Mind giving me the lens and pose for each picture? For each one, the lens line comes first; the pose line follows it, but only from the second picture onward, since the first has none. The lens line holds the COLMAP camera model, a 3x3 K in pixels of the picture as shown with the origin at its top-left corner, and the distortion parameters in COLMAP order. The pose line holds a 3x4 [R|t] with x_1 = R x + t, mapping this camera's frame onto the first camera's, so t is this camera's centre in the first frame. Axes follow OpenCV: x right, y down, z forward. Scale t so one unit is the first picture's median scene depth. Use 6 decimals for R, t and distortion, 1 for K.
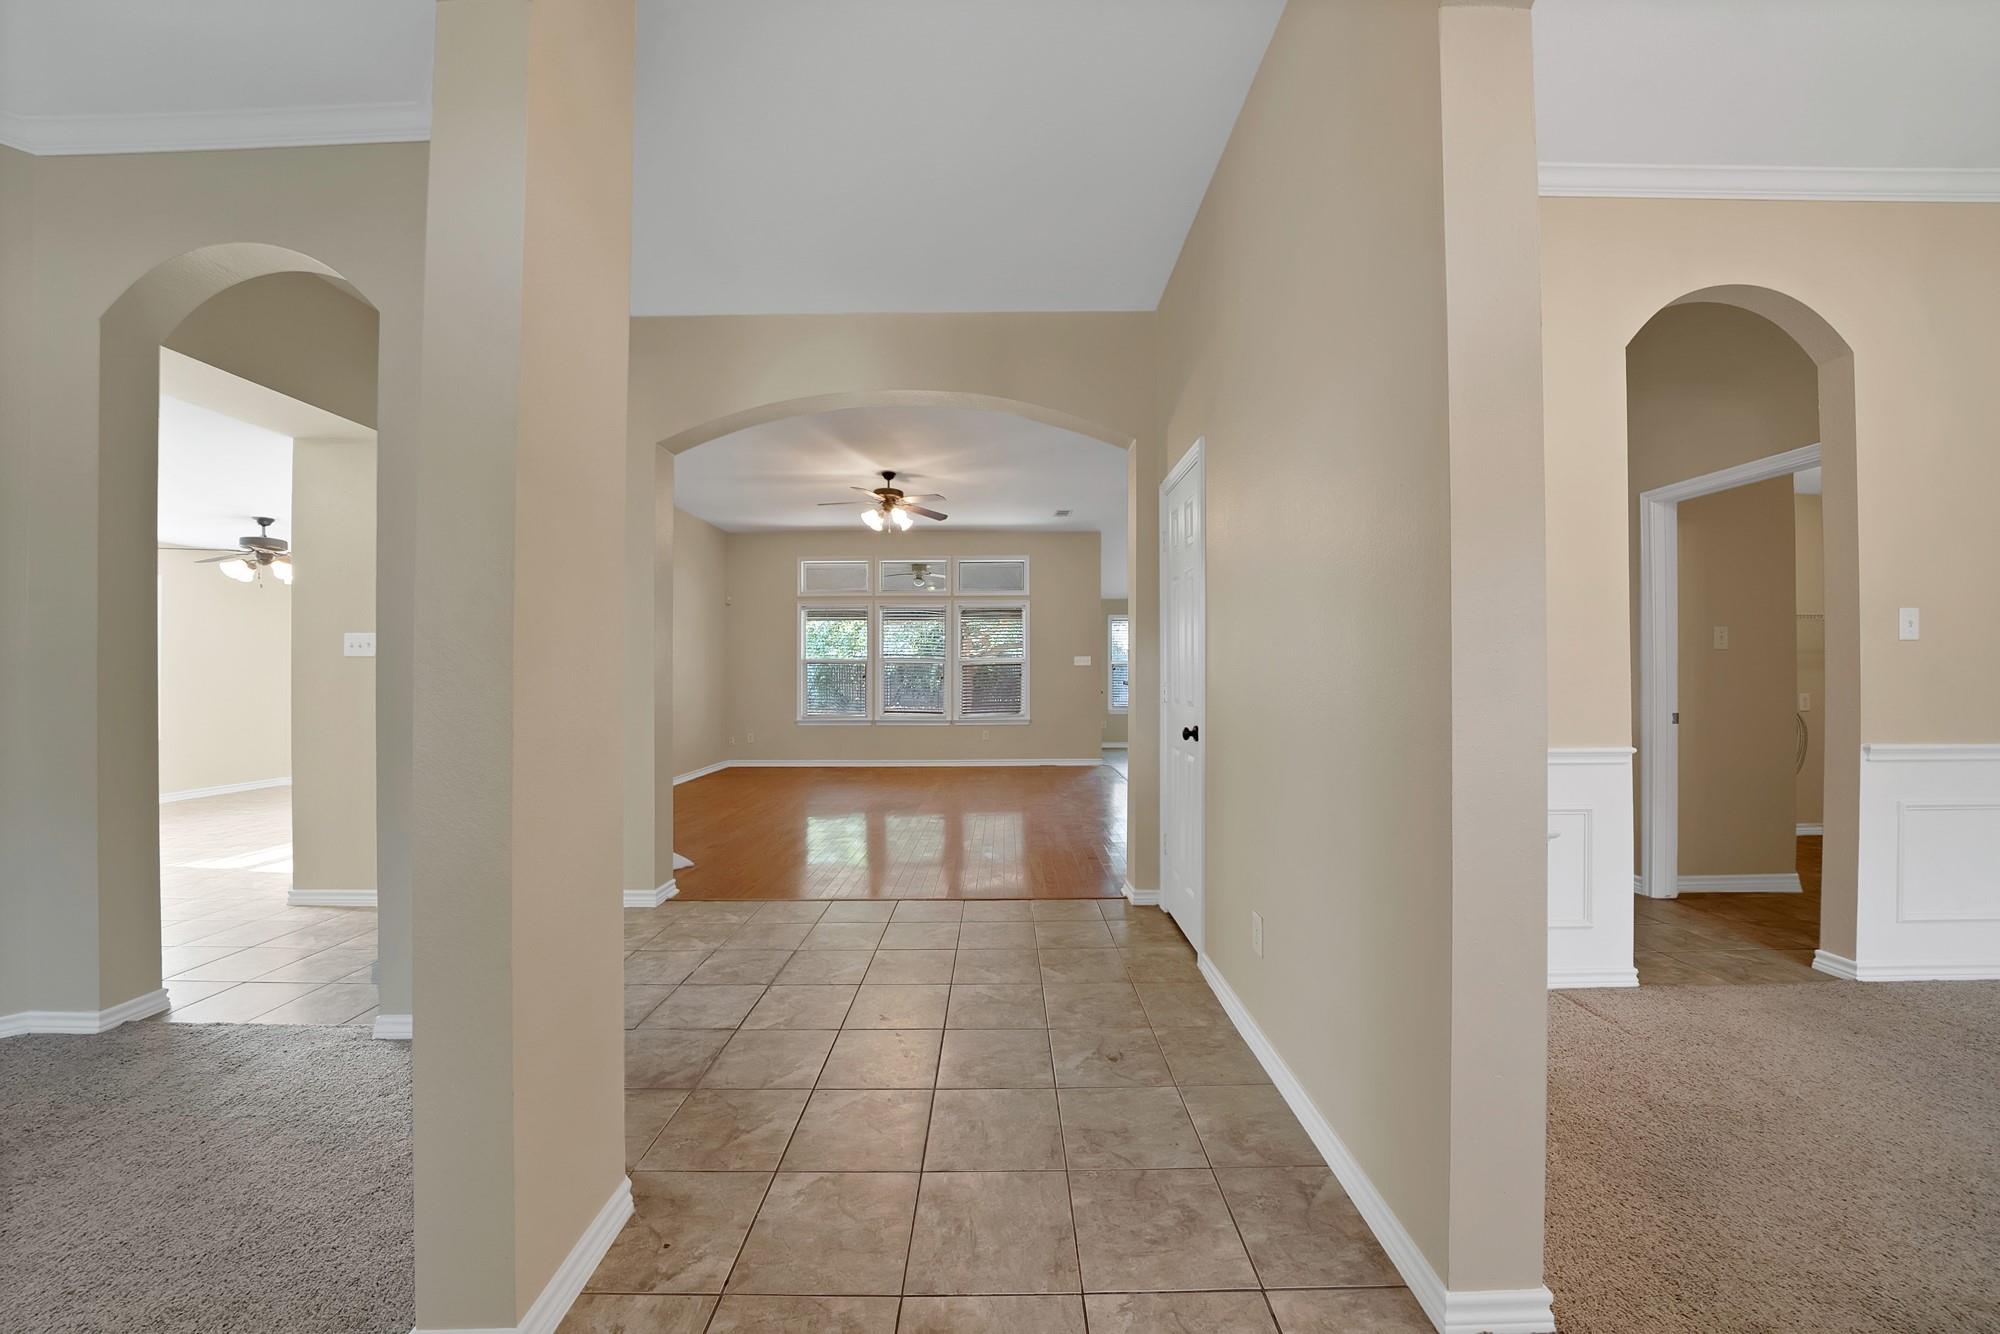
lens RADIAL K [[715.2, 0, 999.9], [0, 715.2, 674.4], [0, 0, 1]] dist [-0.019463, 0.000061]
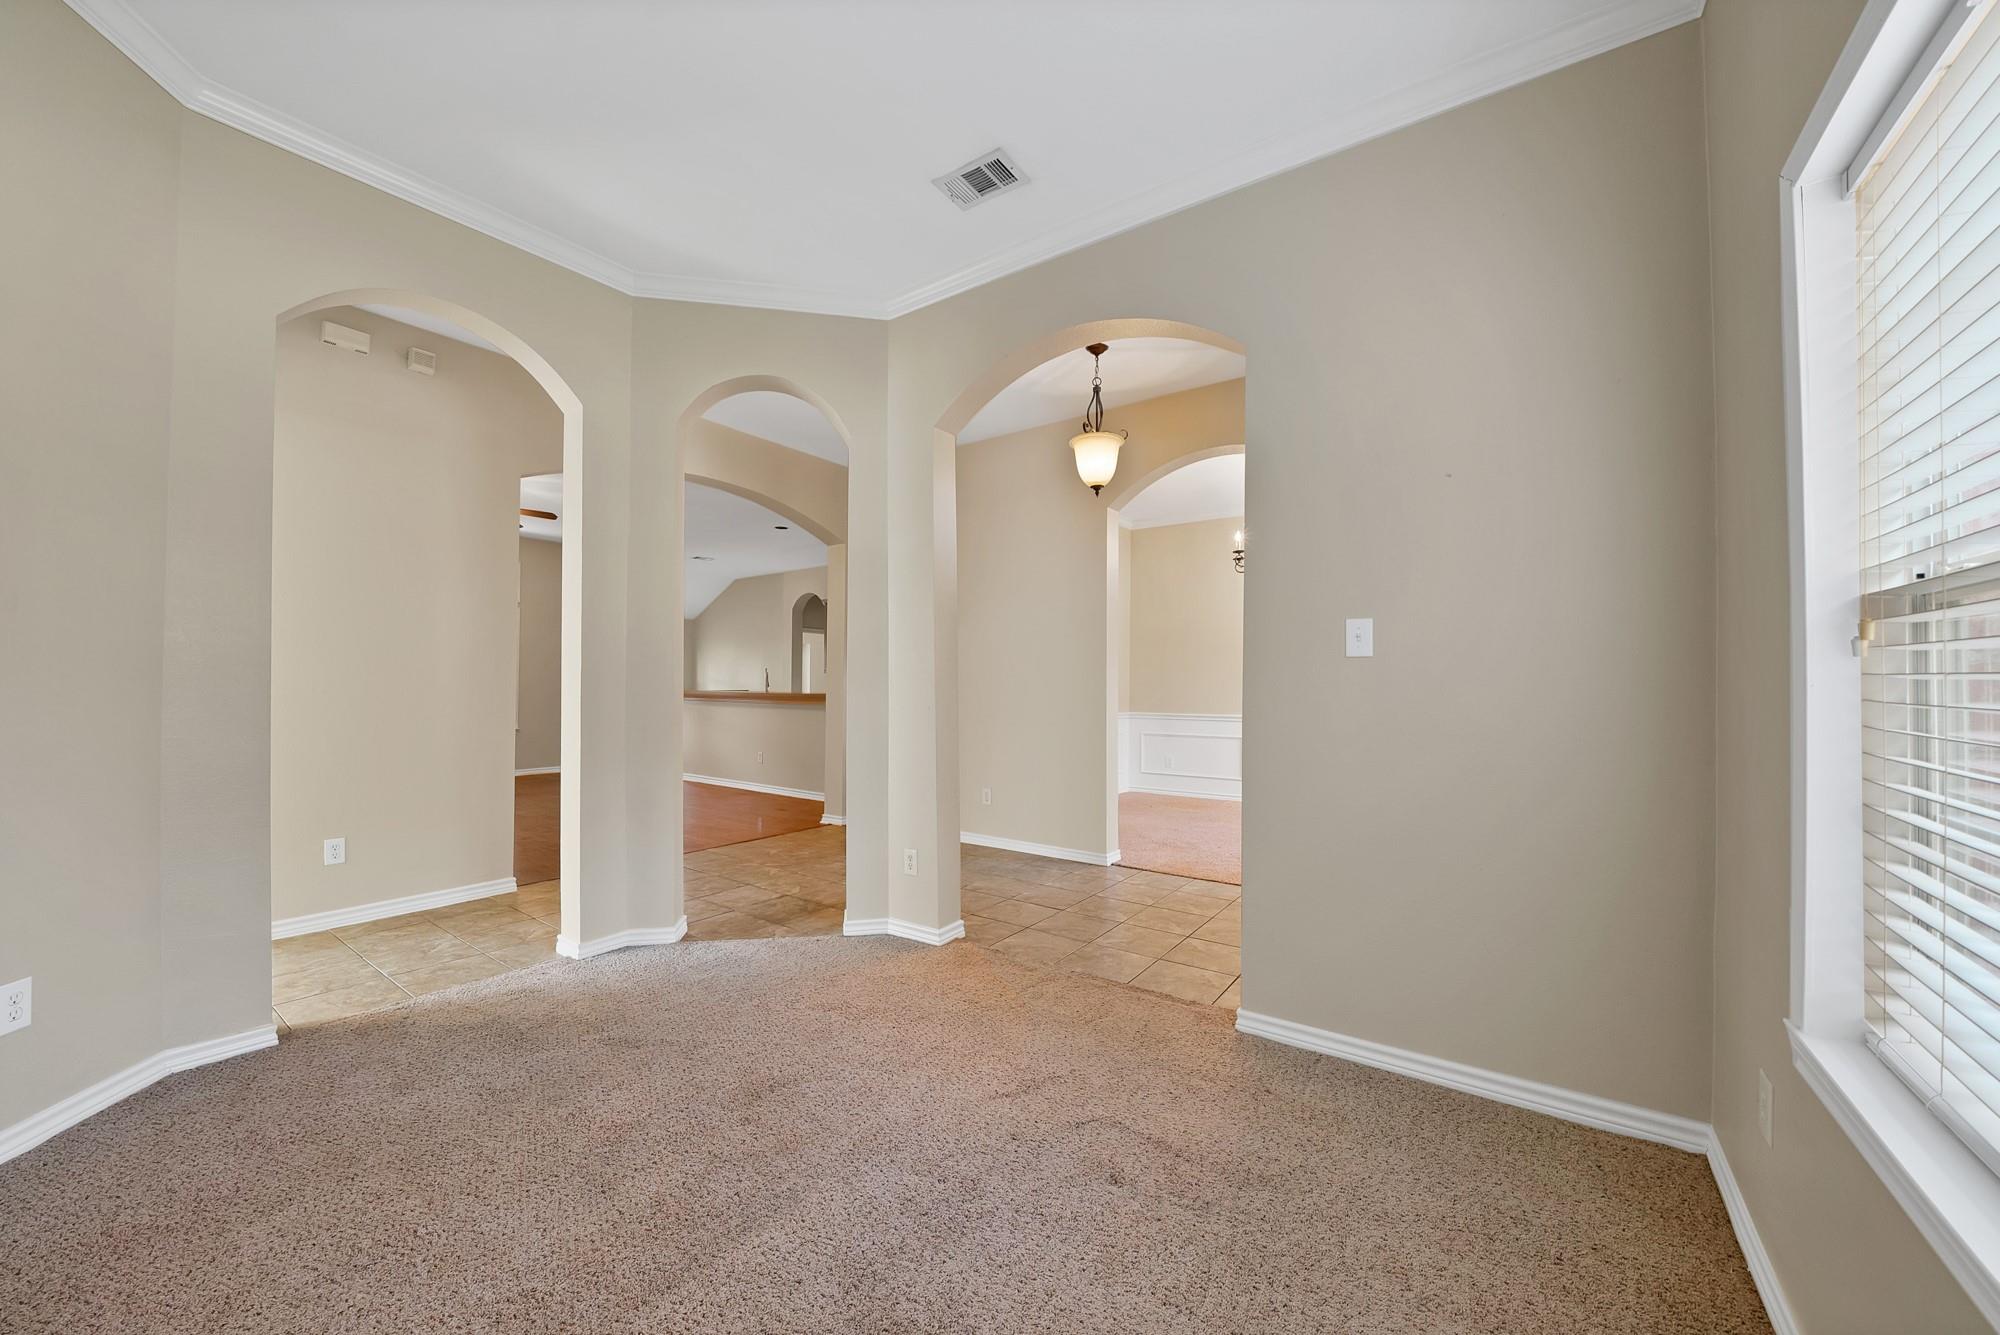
lens RADIAL K [[715.2, 0, 998.6], [0, 715.2, 676.1], [0, 0, 1]] dist [-0.019463, 0.000061]
pose [[0.583786, 0.020479, 0.811649, -1.541397], [-0.012503, 0.999790, -0.016233, 0.001002], [-0.811811, -0.000672, 0.583920, -0.417795]]
